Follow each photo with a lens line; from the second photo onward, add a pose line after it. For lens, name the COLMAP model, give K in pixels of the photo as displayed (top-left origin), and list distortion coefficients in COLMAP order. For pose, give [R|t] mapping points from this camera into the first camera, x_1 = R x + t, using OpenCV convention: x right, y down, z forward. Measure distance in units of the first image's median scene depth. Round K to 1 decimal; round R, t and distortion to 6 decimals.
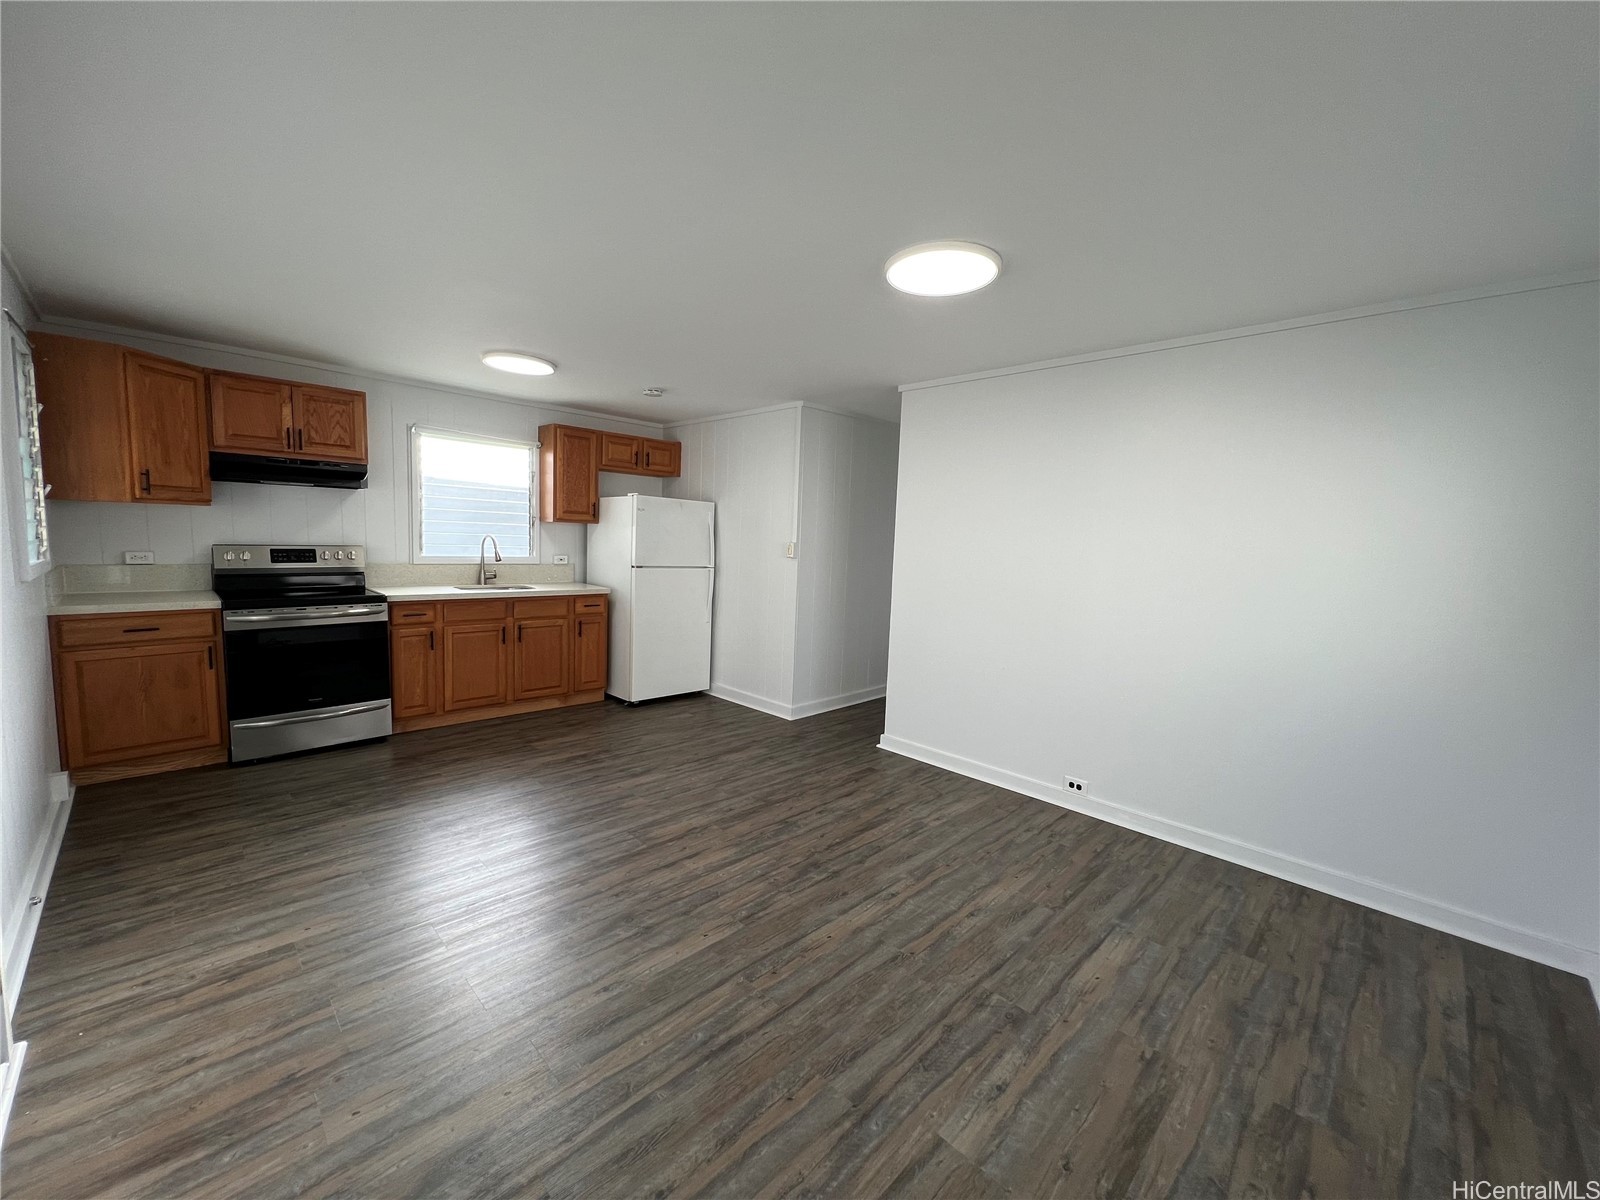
lens RADIAL K [[639.6, 0, 804.3], [0, 639.6, 599.7], [0, 0, 1]] dist [-0.002913, 0.000603]
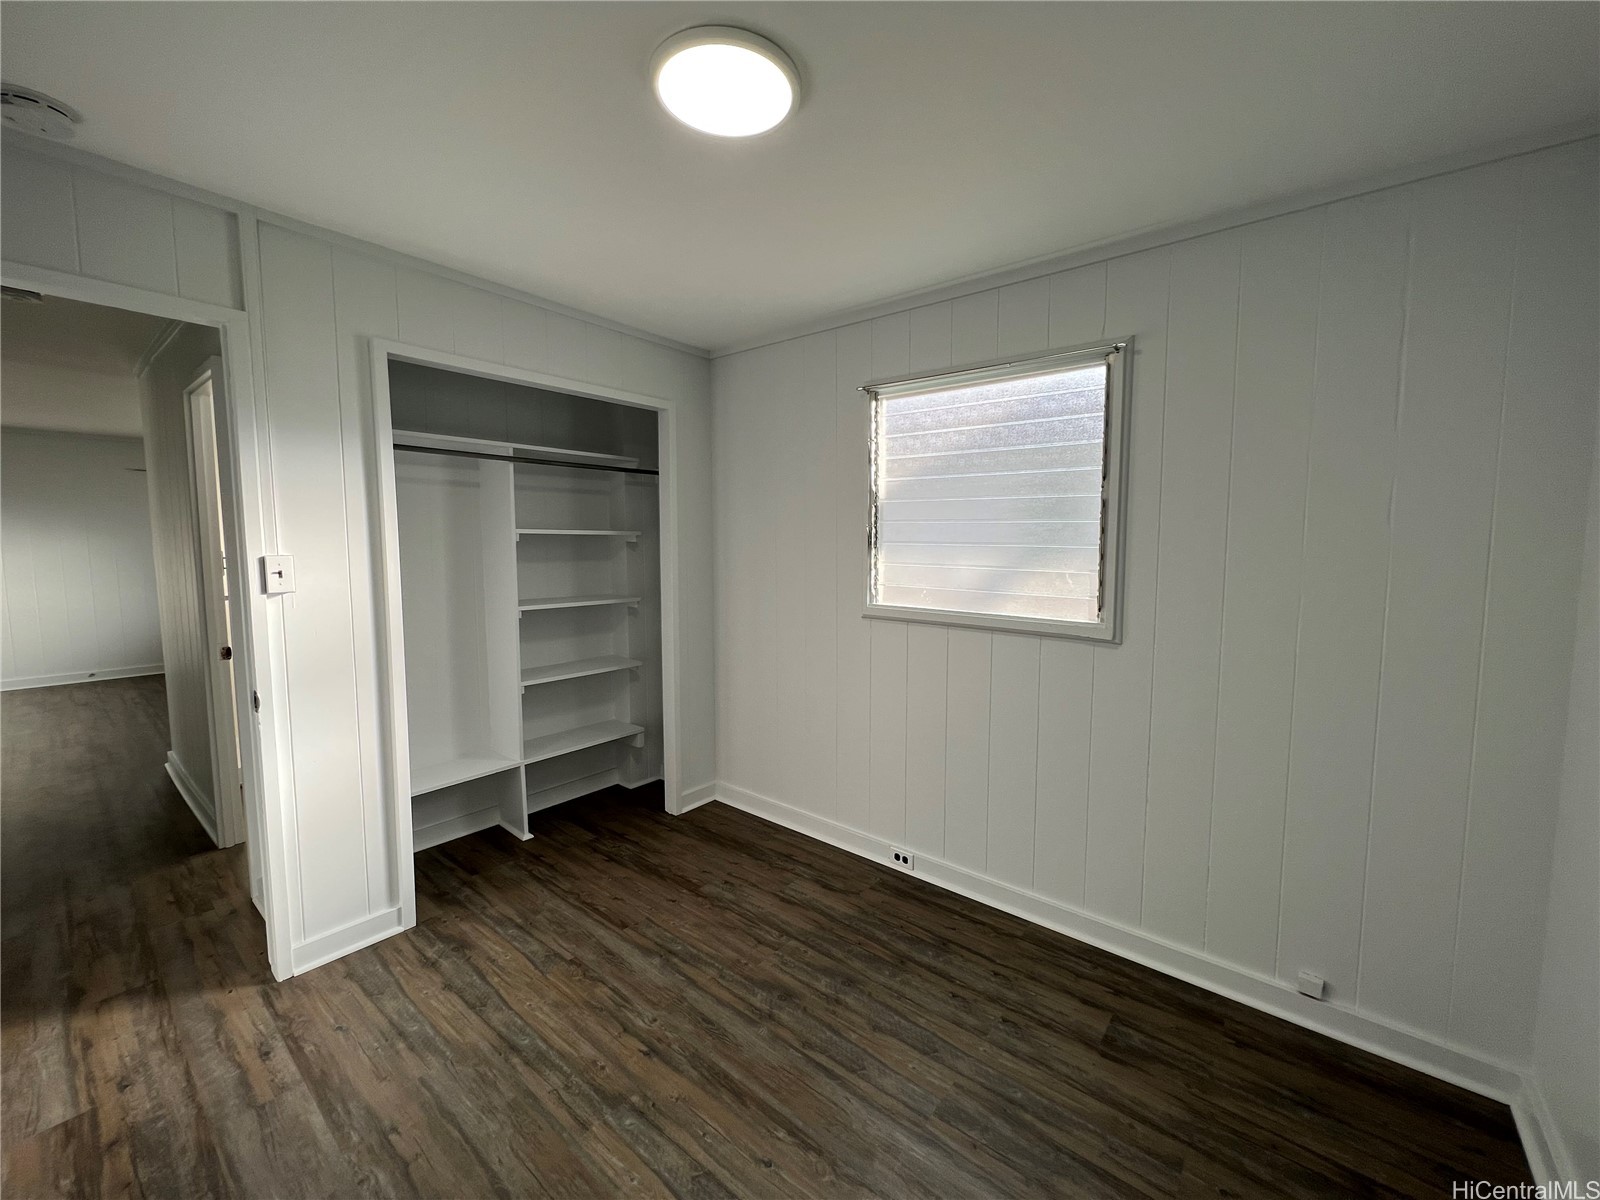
lens RADIAL K [[639.6, 0, 800.3], [0, 639.6, 598.5], [0, 0, 1]] dist [-0.002913, 0.000603]
pose [[0.088783, 0.054080, -0.994582, 0.446996], [-0.100655, 0.993901, 0.045058, -0.030959], [0.990952, 0.096110, 0.093685, 0.445197]]
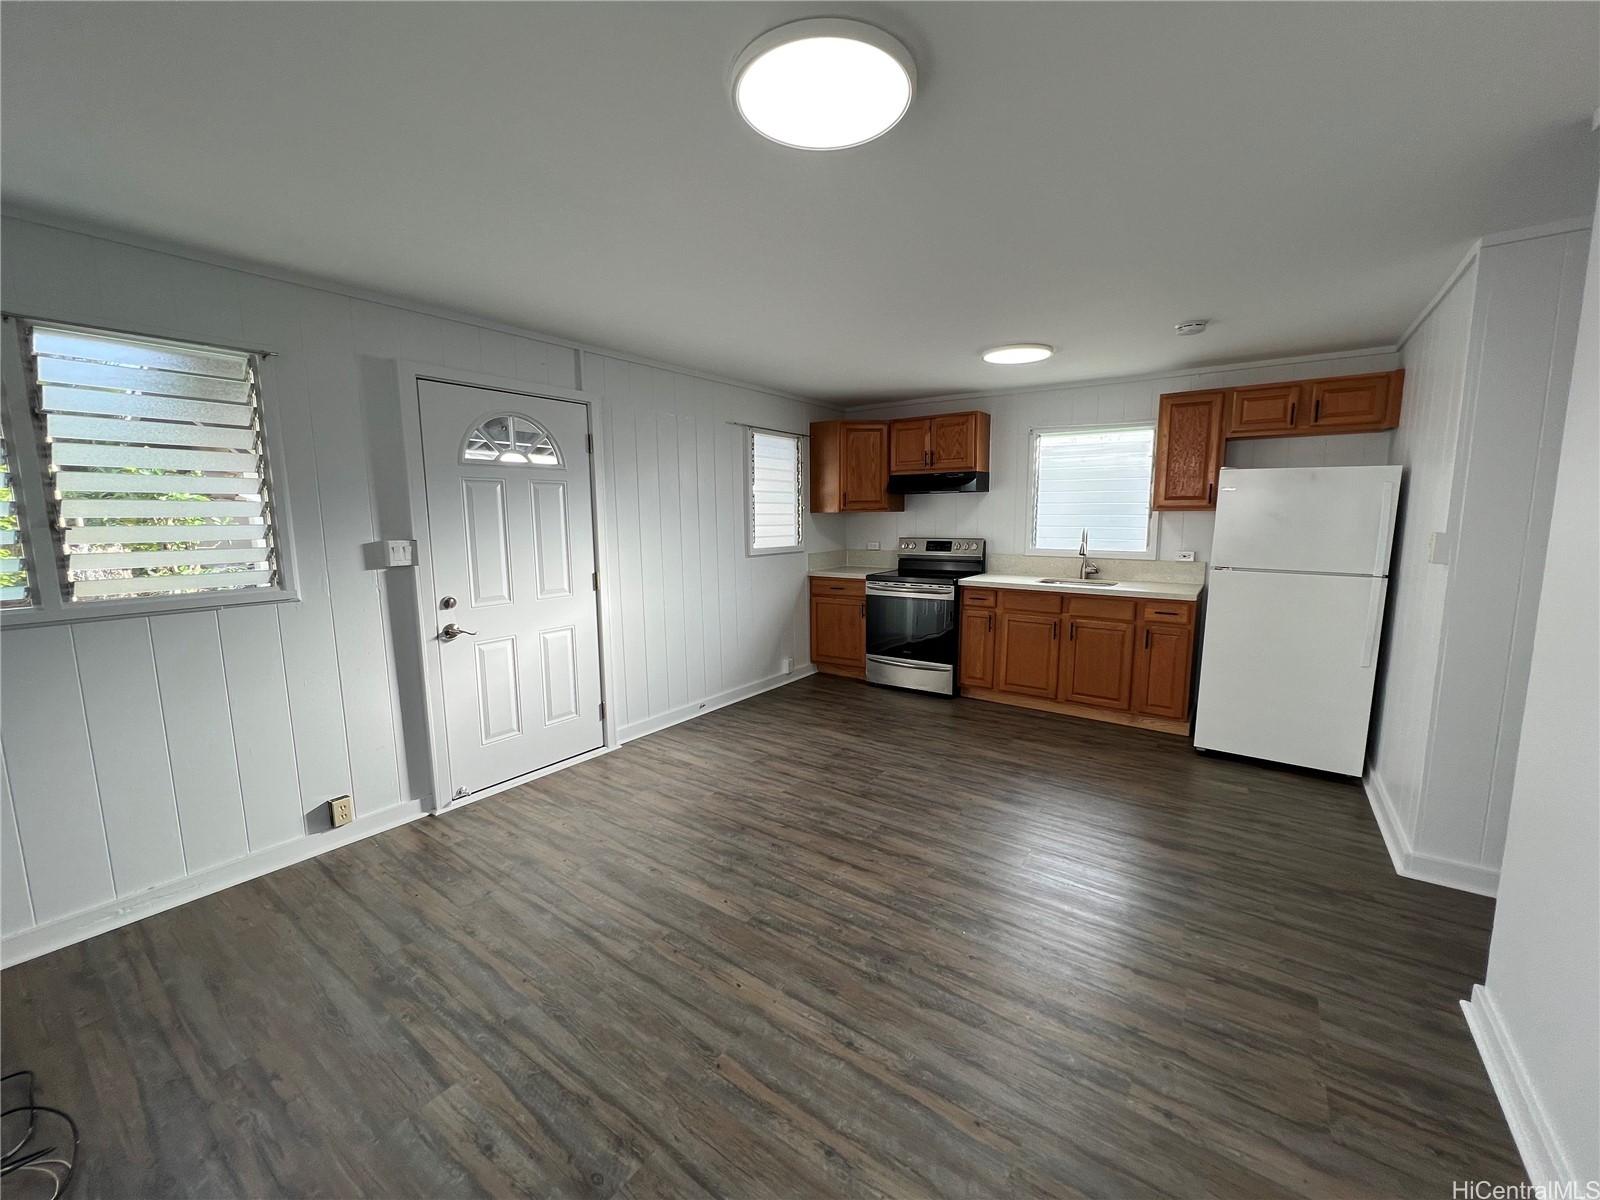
lens RADIAL K [[639.6, 0, 795.1], [0, 639.6, 599.5], [0, 0, 1]] dist [-0.002913, 0.000603]
pose [[0.148941, 0.093641, -0.984402, 0.512611], [-0.087337, 0.992861, 0.081232, -0.043120], [0.984982, 0.073876, 0.156056, 0.537739]]
